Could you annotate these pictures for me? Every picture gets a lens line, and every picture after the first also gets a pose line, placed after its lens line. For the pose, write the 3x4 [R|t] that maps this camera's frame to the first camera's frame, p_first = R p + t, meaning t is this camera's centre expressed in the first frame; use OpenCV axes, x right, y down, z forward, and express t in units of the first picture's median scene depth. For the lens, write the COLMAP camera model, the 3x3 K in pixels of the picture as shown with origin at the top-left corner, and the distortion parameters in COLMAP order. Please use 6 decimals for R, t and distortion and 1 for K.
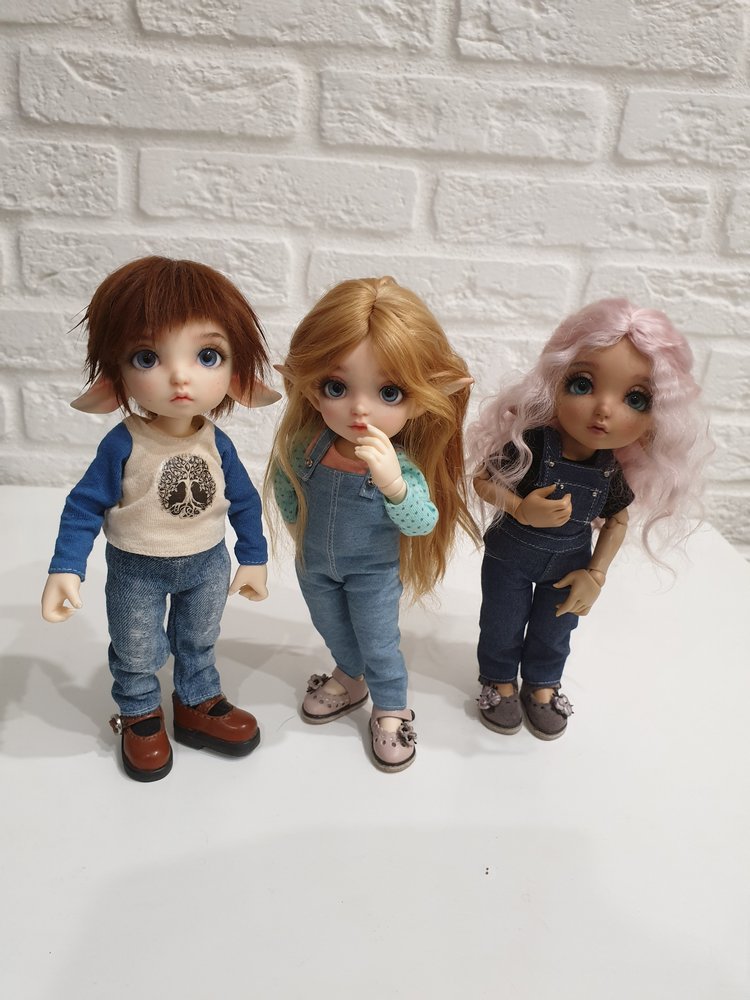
lens RADIAL K [[811.5, 0, 372.3], [0, 811.5, 514.4], [0, 0, 1]] dist [-0.074506, 0.116154]
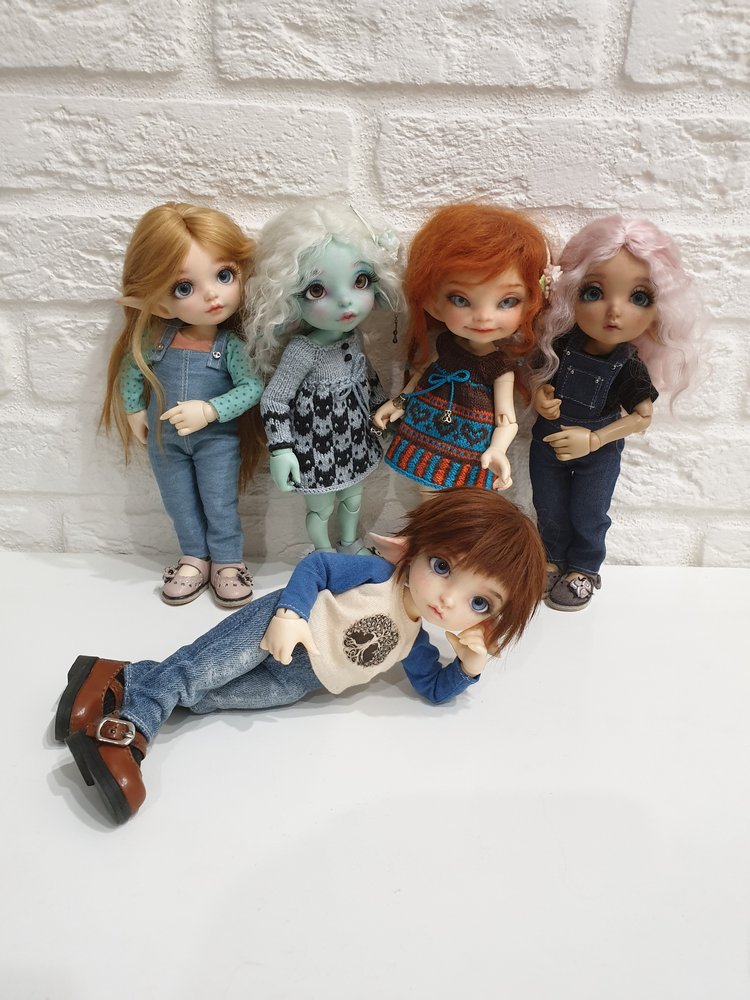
lens RADIAL K [[789.9, 0, 378.0], [0, 789.9, 503.5], [0, 0, 1]] dist [-0.073679, 0.120983]
pose [[0.999080, -0.027531, -0.032881, 0.093582], [0.026917, 0.999457, -0.018982, -0.053047], [0.033386, 0.018079, 0.999279, 0.286165]]
